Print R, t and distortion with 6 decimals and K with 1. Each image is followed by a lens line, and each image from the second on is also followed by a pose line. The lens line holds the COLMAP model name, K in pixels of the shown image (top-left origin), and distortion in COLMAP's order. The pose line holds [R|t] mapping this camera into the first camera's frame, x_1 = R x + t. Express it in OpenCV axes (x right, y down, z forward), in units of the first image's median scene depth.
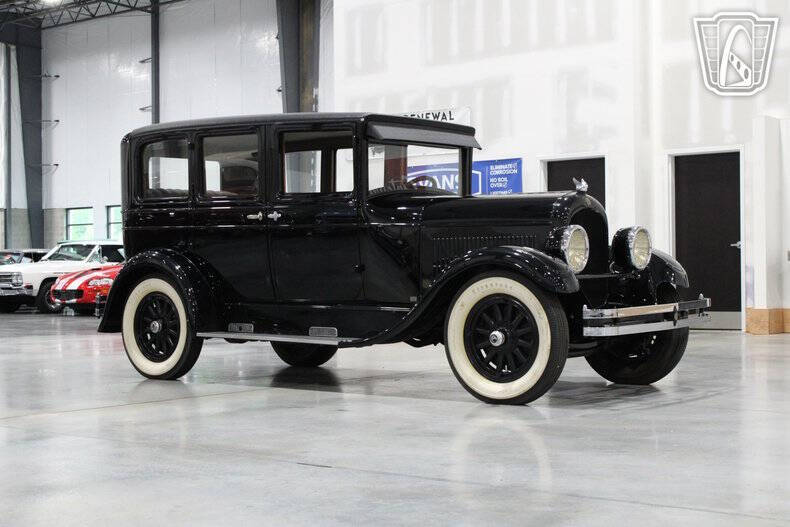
lens RADIAL K [[1263.7, 0, 395.0], [0, 1263.7, 263.5], [0, 0, 1]] dist [-0.021650, 0.077346]
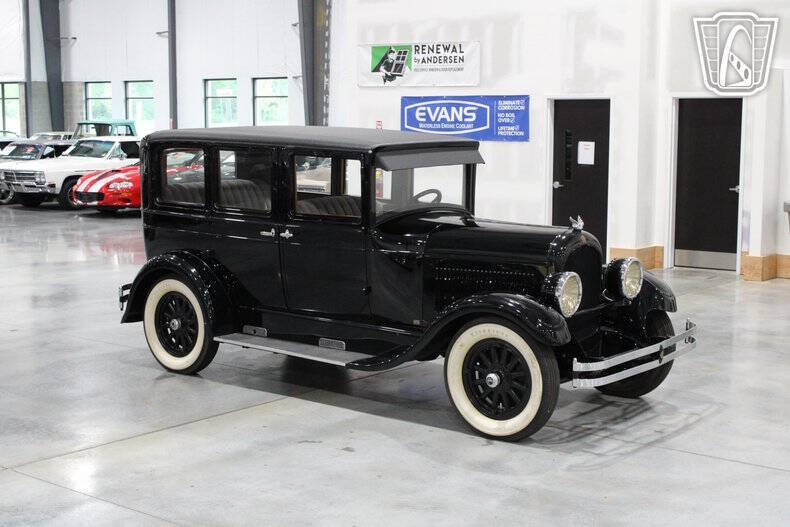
lens RADIAL K [[1240.3, 0, 388.2], [0, 1240.3, 260.2], [0, 0, 1]] dist [-0.016392, 0.061228]
pose [[0.999806, 0.012582, -0.015184, 0.005129], [-0.010428, 0.990871, 0.134408, -0.144034], [0.016737, -0.134224, 0.990810, -0.025198]]
